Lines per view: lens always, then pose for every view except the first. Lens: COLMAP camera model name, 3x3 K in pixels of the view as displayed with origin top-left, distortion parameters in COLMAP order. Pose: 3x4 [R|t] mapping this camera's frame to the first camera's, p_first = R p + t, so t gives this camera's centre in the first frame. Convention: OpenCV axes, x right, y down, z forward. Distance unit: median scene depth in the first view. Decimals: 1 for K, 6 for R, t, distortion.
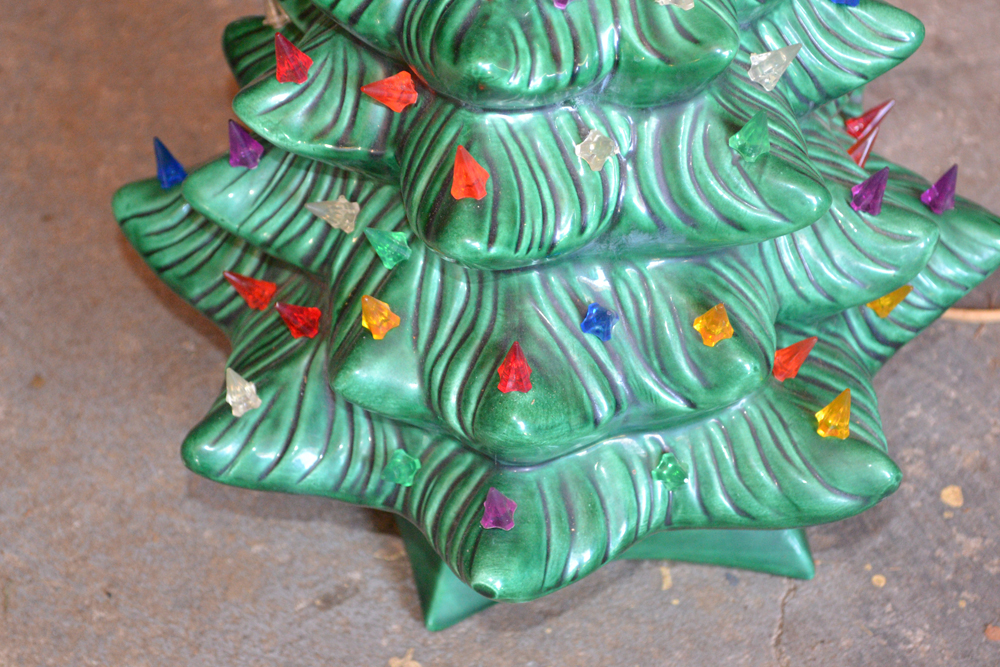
lens RADIAL K [[2347.3, 0, 500.0], [0, 2347.3, 333.5], [0, 0, 1]] dist [0.072919, 0.137226]
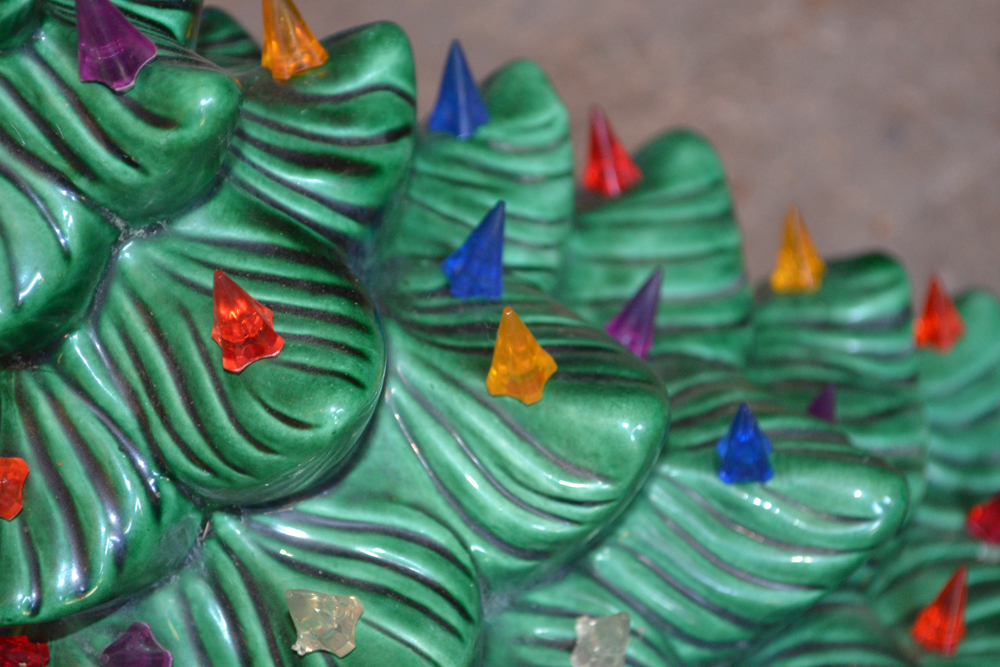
lens RADIAL K [[2347.3, 0, 500.0], [0, 2347.3, 333.5], [0, 0, 1]] dist [0.072919, 0.137226]
pose [[0.919042, -0.186958, -0.346998, 0.292735], [0.197959, 0.980203, -0.003818, -0.181700], [0.340842, -0.065182, 0.937858, 0.424066]]
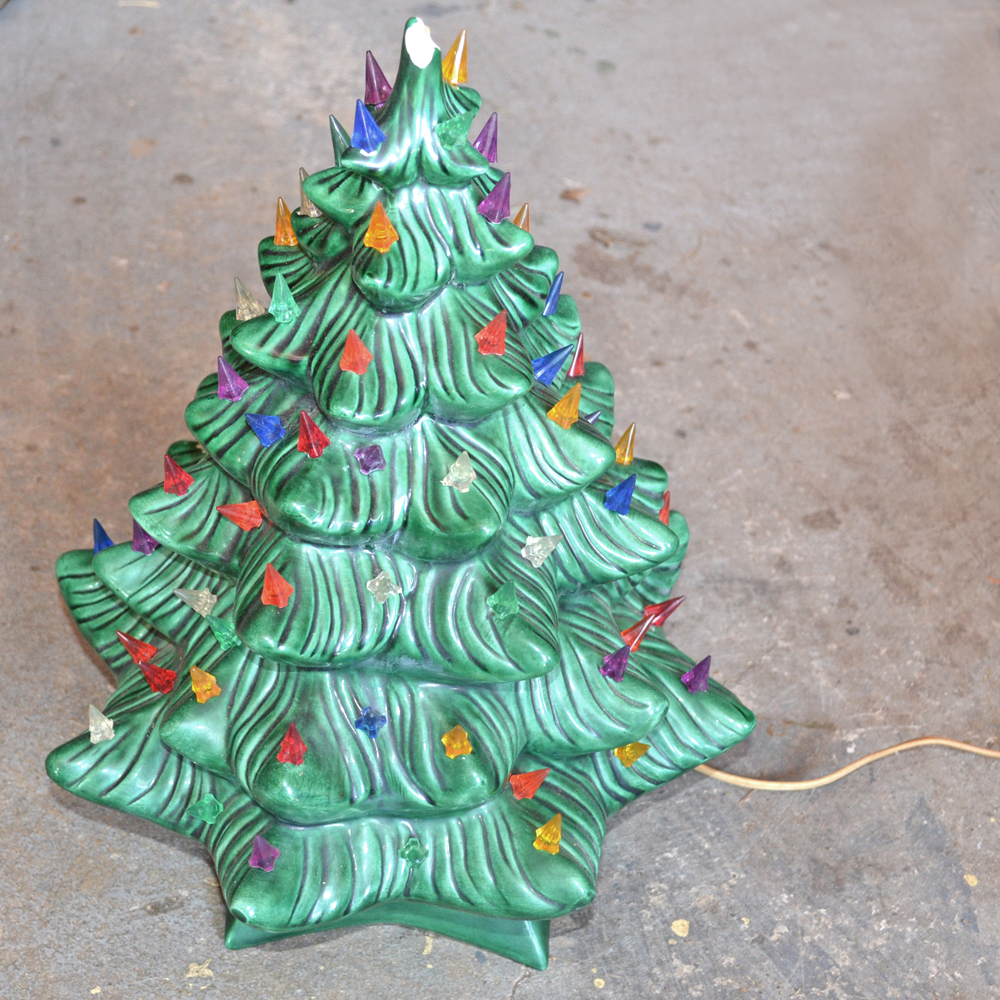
lens RADIAL K [[2100.4, 0, 402.0], [0, 2100.4, 496.2], [0, 0, 1]] dist [0.006256, -0.216475]
pose [[0.976133, 0.176775, -0.126156, 0.171094], [-0.190304, 0.976128, -0.104687, -0.008064], [0.104638, 0.126196, 0.986471, -0.120825]]
